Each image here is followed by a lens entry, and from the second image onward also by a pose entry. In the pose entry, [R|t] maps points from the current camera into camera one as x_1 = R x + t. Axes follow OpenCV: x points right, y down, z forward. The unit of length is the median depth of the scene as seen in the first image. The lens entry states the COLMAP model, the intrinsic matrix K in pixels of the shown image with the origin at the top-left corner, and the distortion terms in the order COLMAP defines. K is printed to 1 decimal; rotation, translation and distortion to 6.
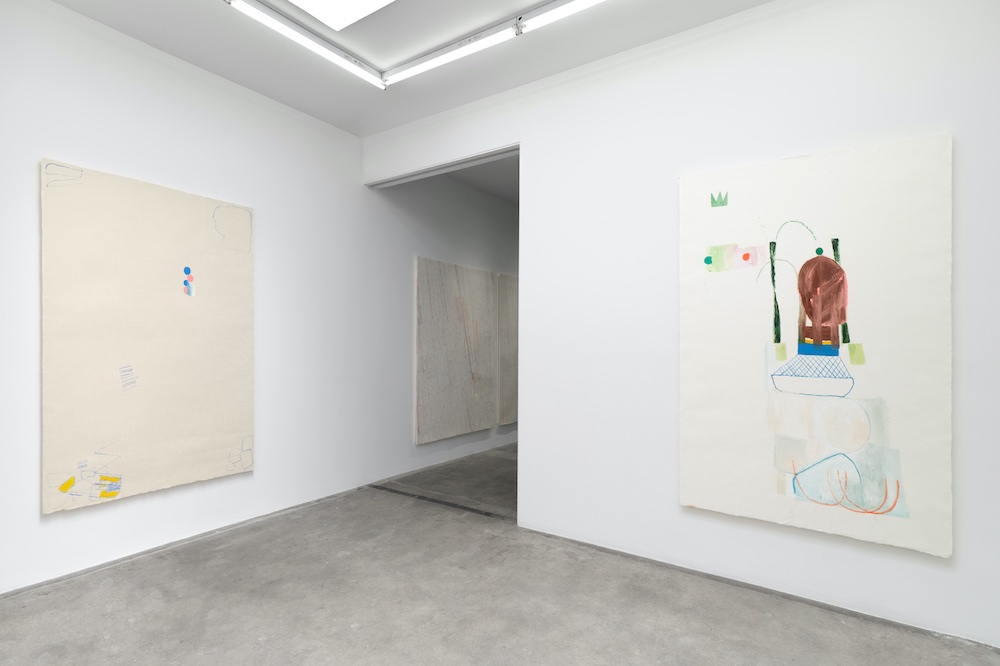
lens RADIAL K [[498.6, 0, 500.0], [0, 498.6, 333.0], [0, 0, 1]] dist [-0.003547, 0.065624]
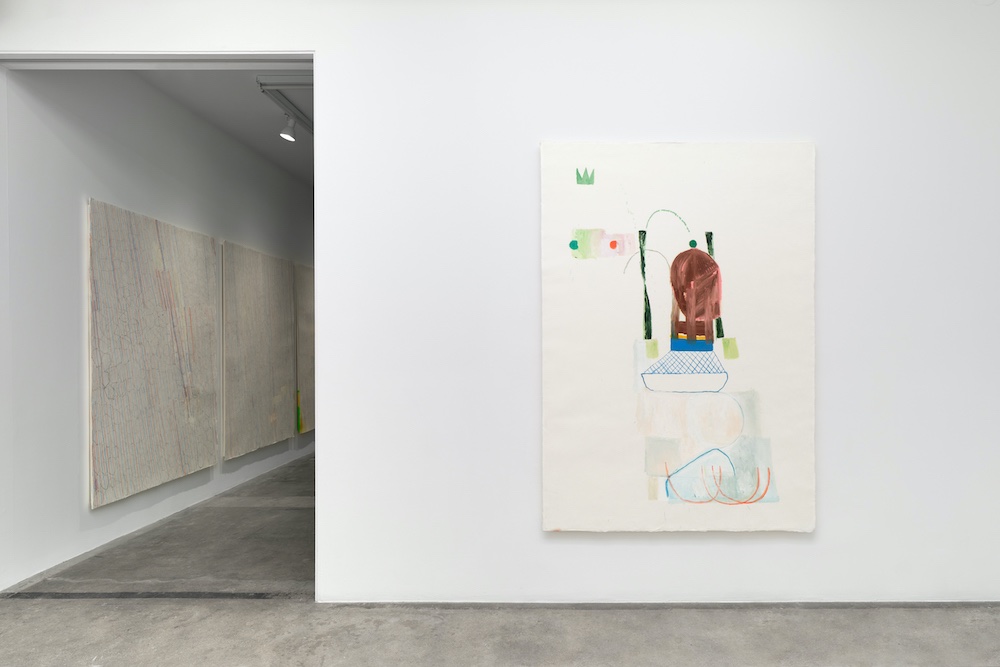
lens RADIAL K [[578.1, 0, 500.0], [0, 578.1, 333.5], [0, 0, 1]] dist [0.003475, 0.001983]
pose [[0.831414, 0.005421, 0.555627, -0.233133], [-0.007370, 0.999972, 0.001272, 0.009481], [-0.555605, -0.005153, 0.831431, 0.217939]]
